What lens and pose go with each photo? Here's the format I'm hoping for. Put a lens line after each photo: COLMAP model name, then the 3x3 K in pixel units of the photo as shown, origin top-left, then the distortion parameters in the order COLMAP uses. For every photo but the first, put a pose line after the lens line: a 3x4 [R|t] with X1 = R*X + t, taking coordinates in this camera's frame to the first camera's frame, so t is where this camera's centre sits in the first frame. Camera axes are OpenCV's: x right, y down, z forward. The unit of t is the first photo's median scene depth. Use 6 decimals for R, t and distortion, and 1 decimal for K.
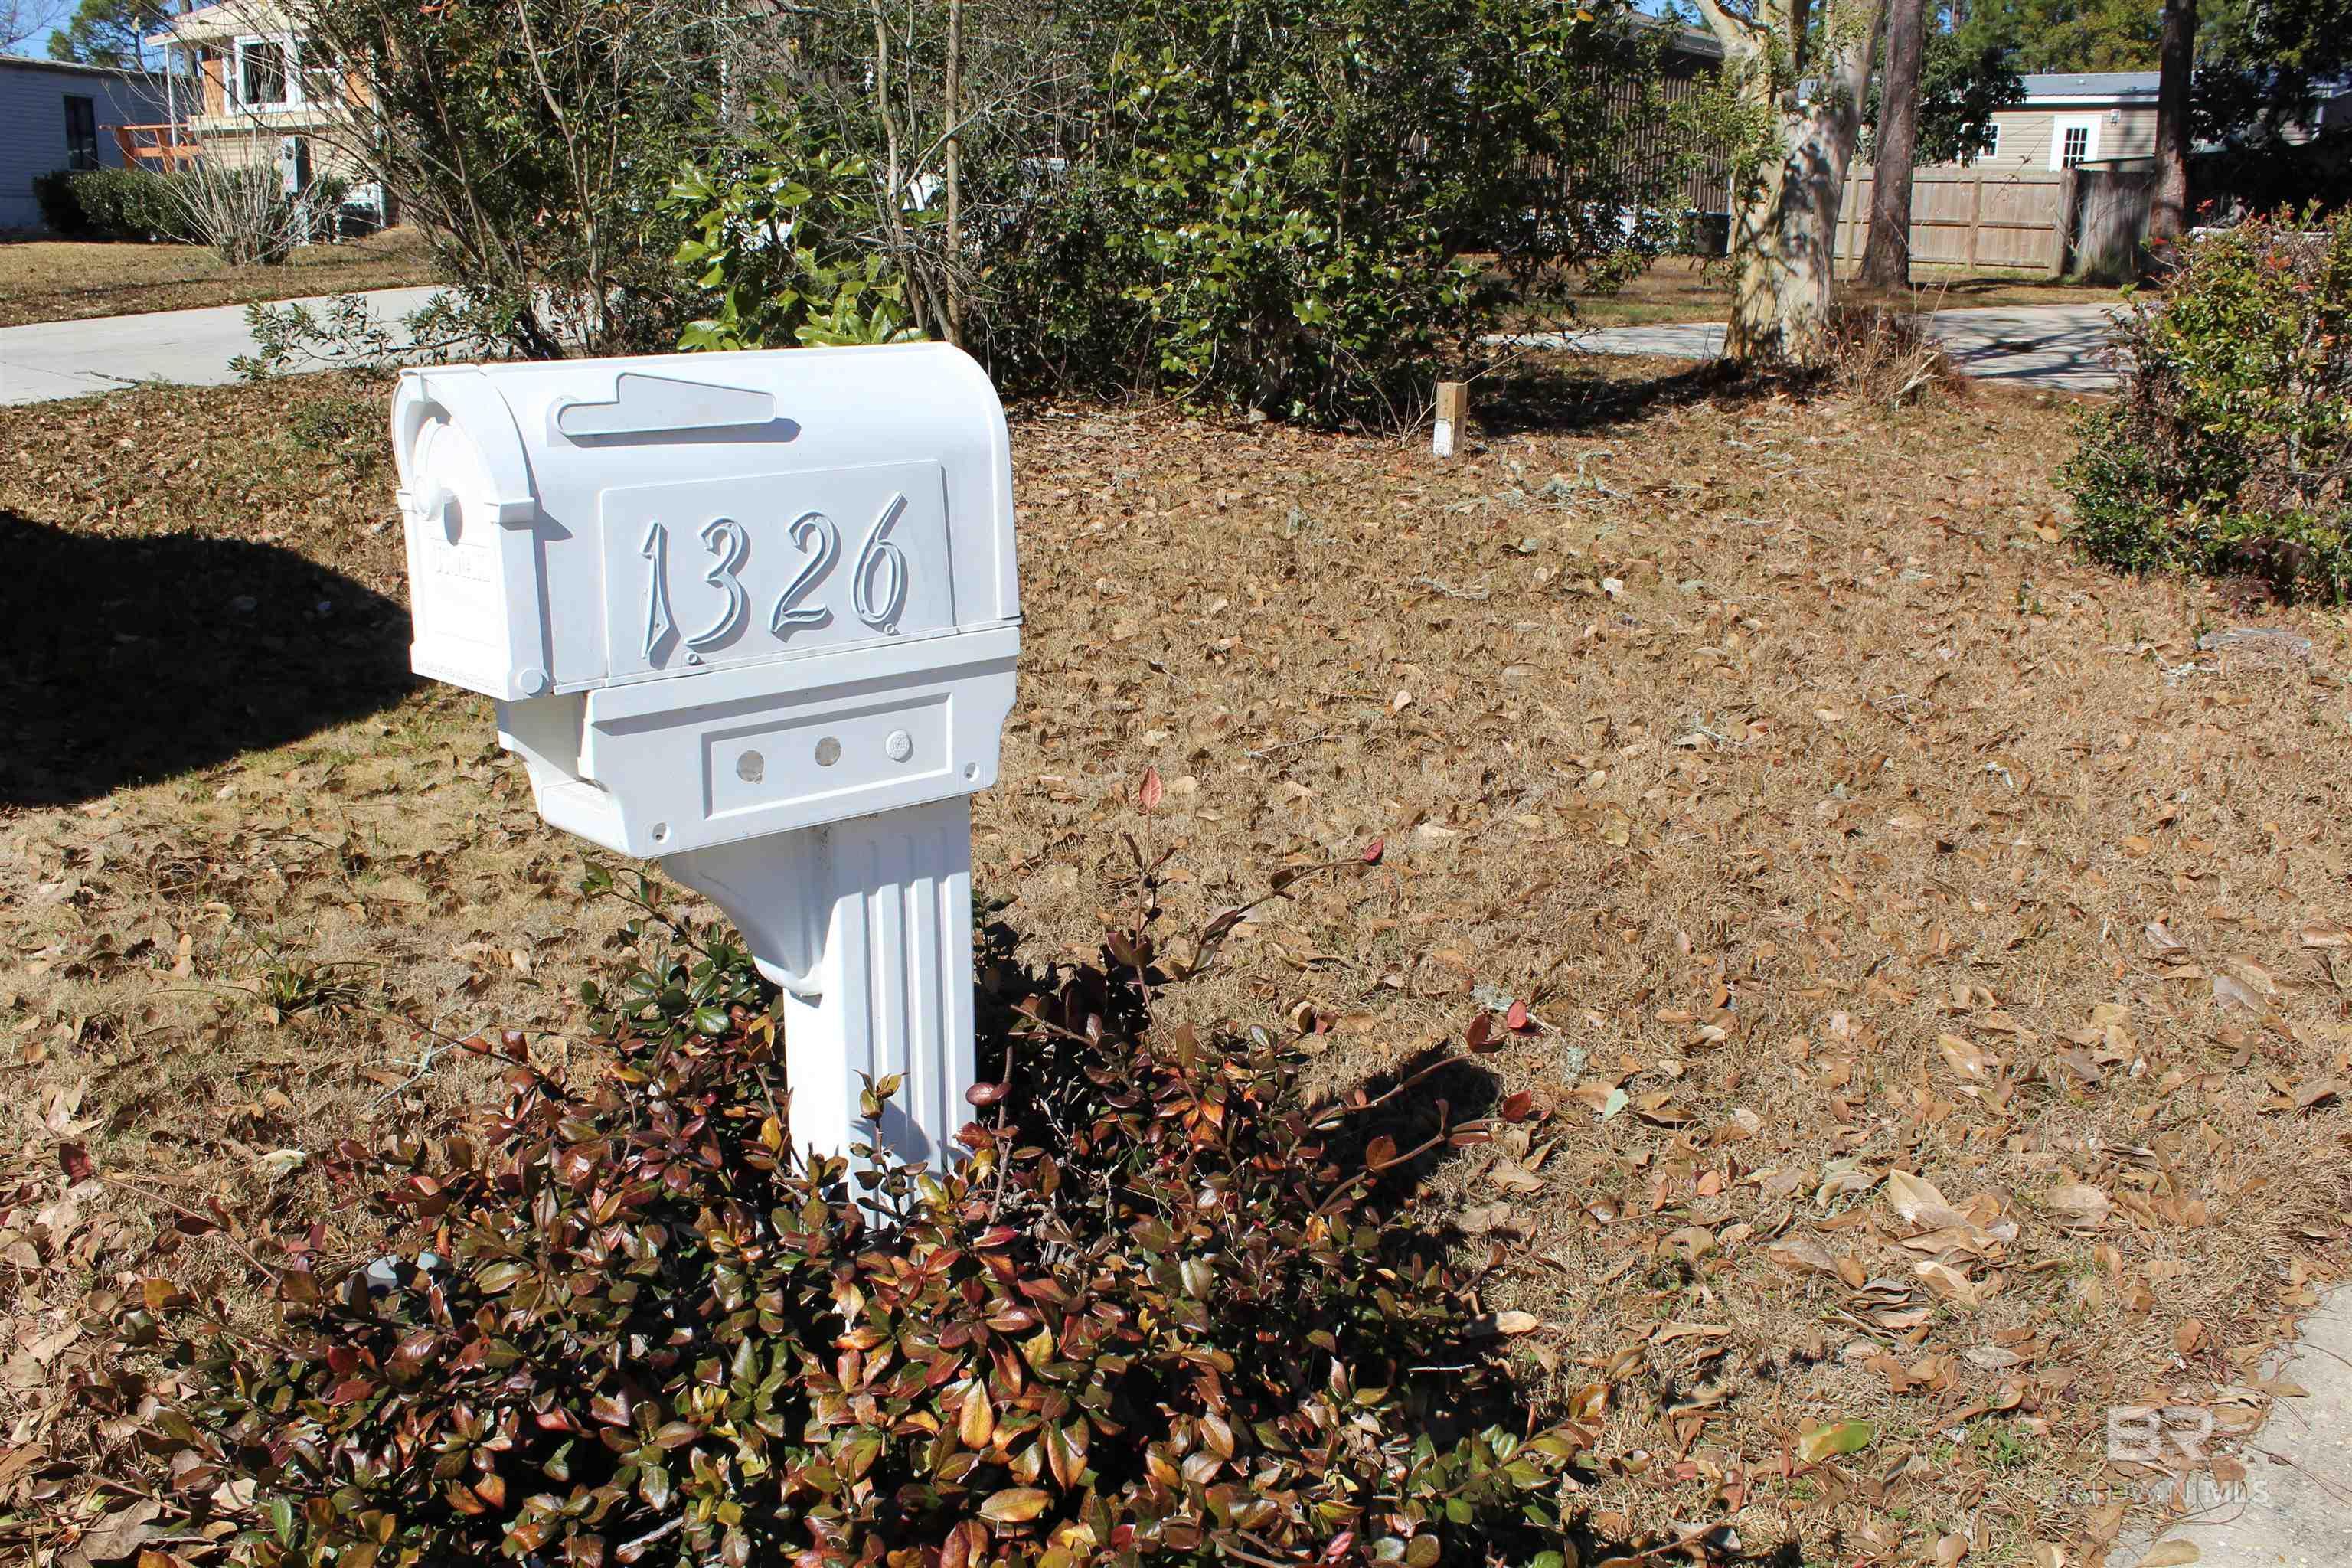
lens RADIAL K [[1954.4, 0, 1176.0], [0, 1954.4, 784.0], [0, 0, 1]] dist [-0.155840, 0.135822]
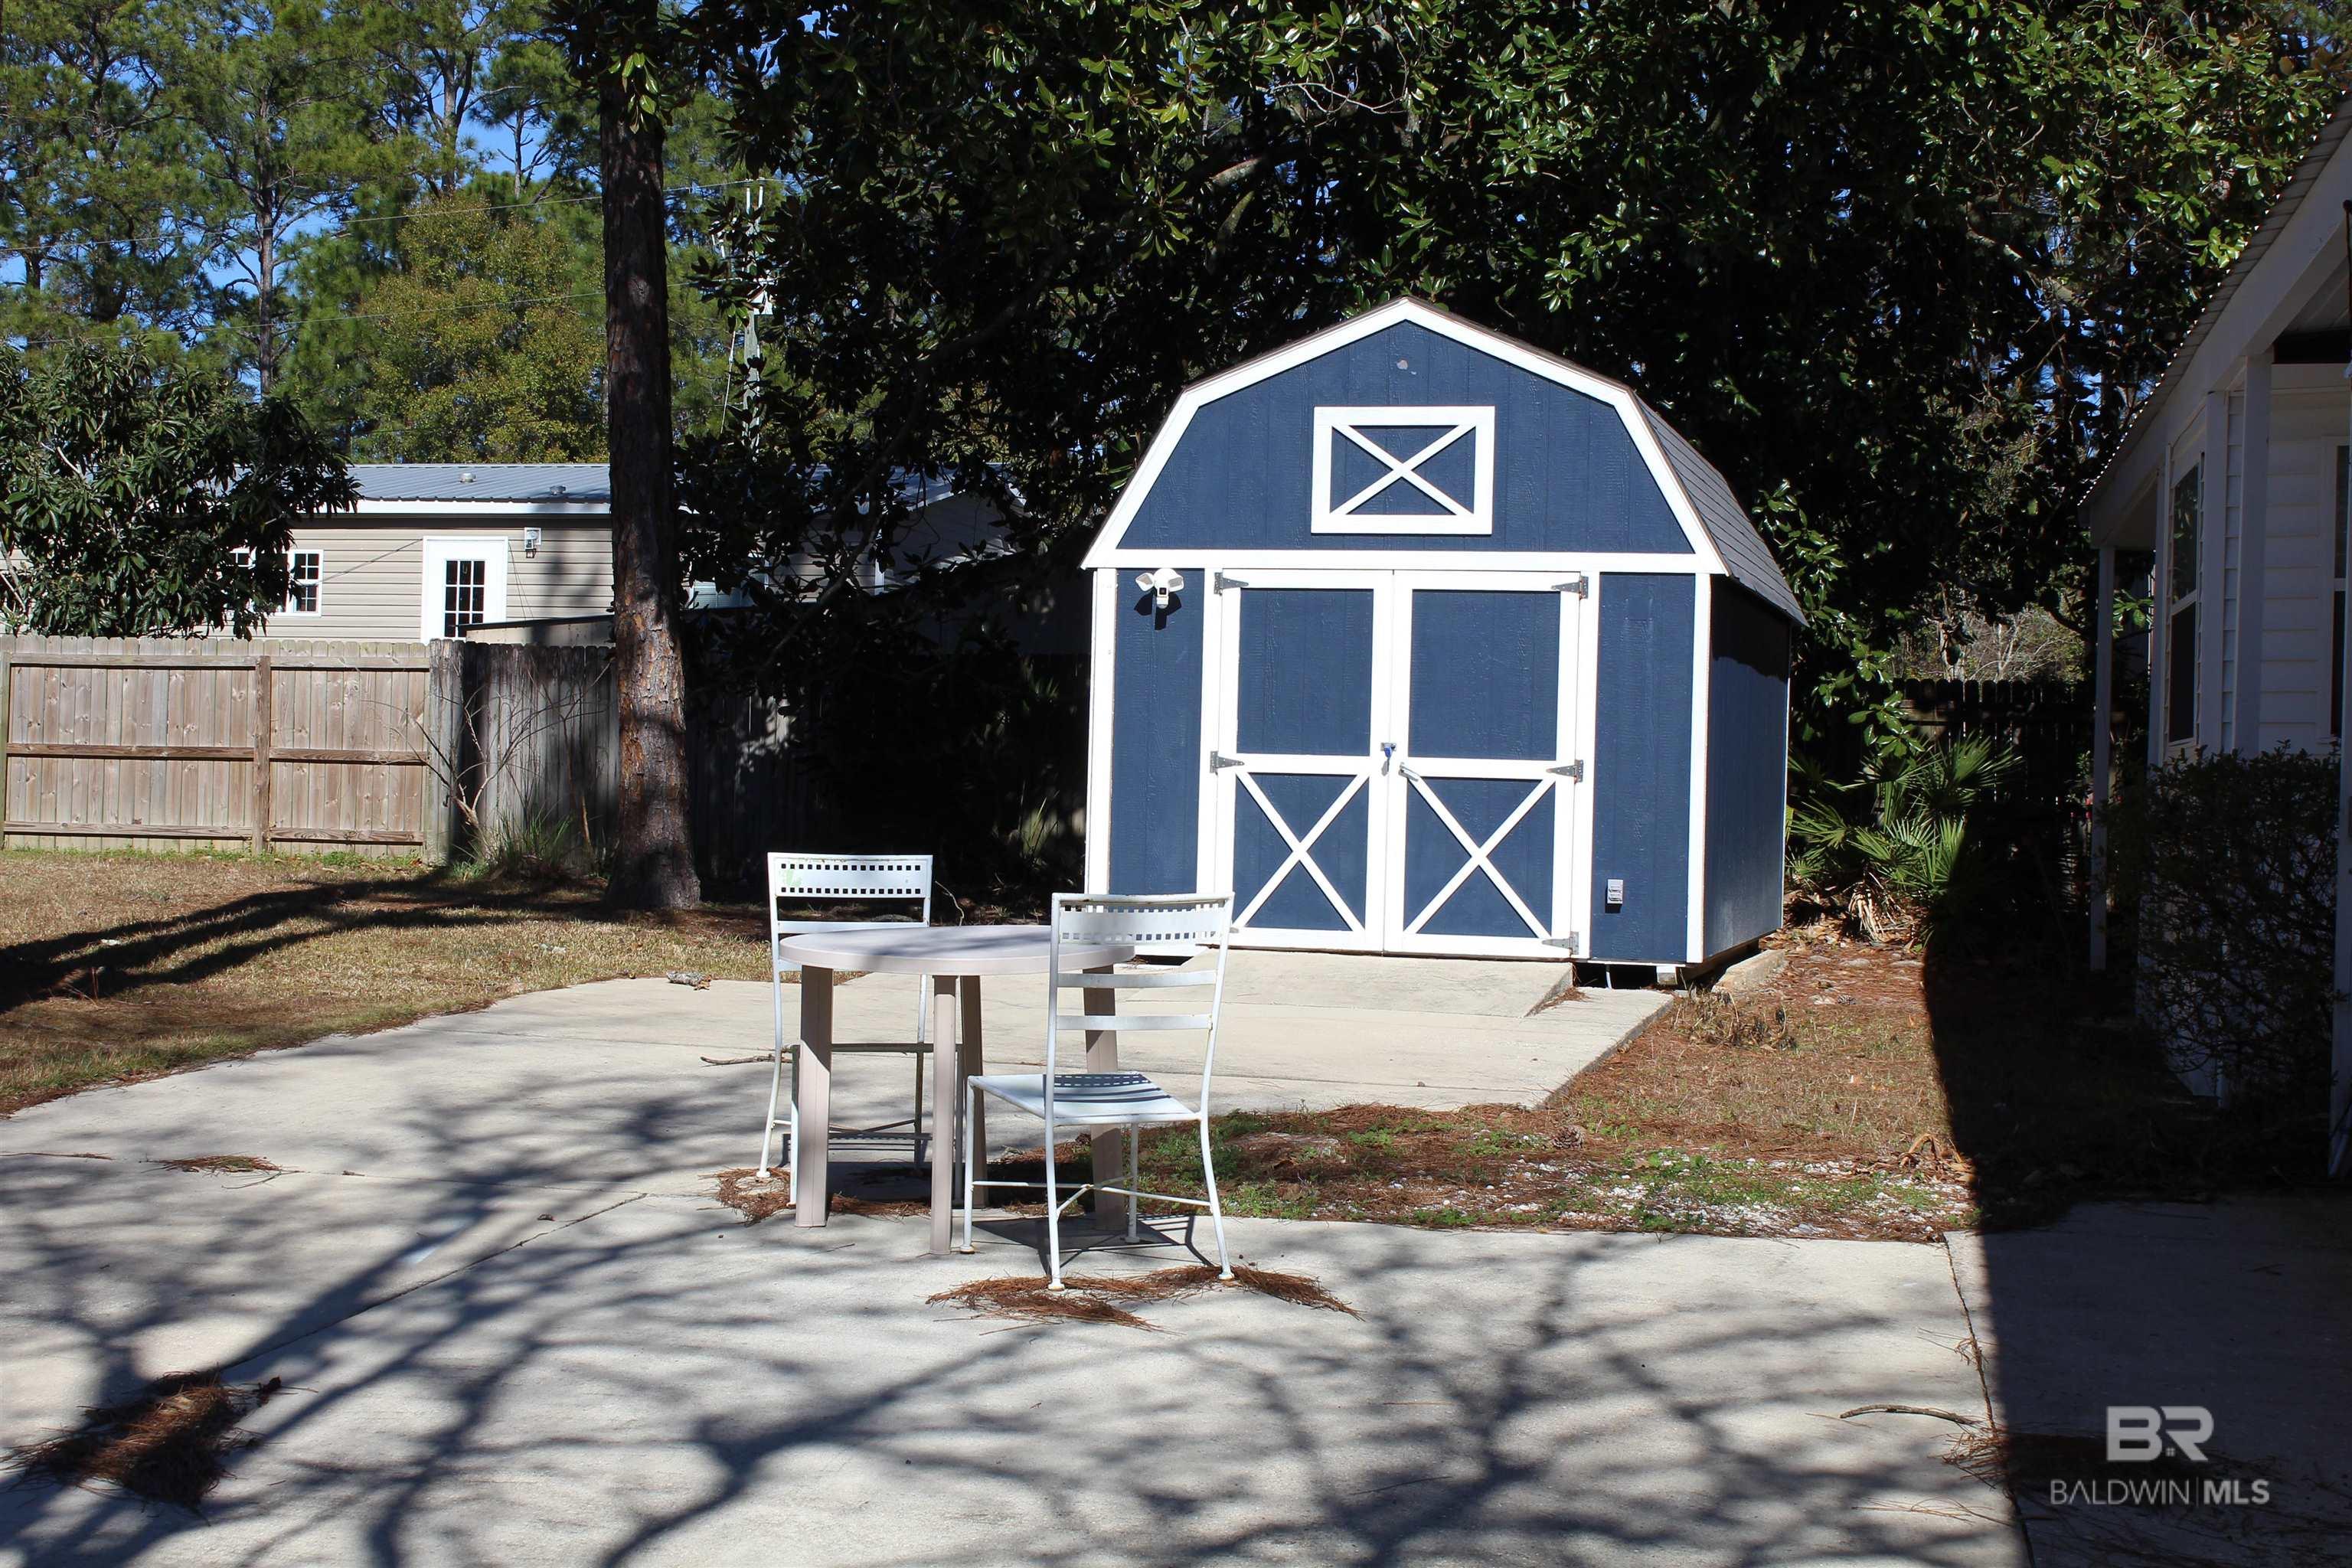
lens RADIAL K [[3647.2, 0, 1176.0], [0, 3647.2, 784.0], [0, 0, 1]] dist [0.001705, 0.031827]
pose [[0.817577, -0.006732, 0.575780, 0.072952], [0.160819, 0.962811, -0.217098, -0.048318], [-0.552906, 0.270091, 0.788255, 0.140350]]
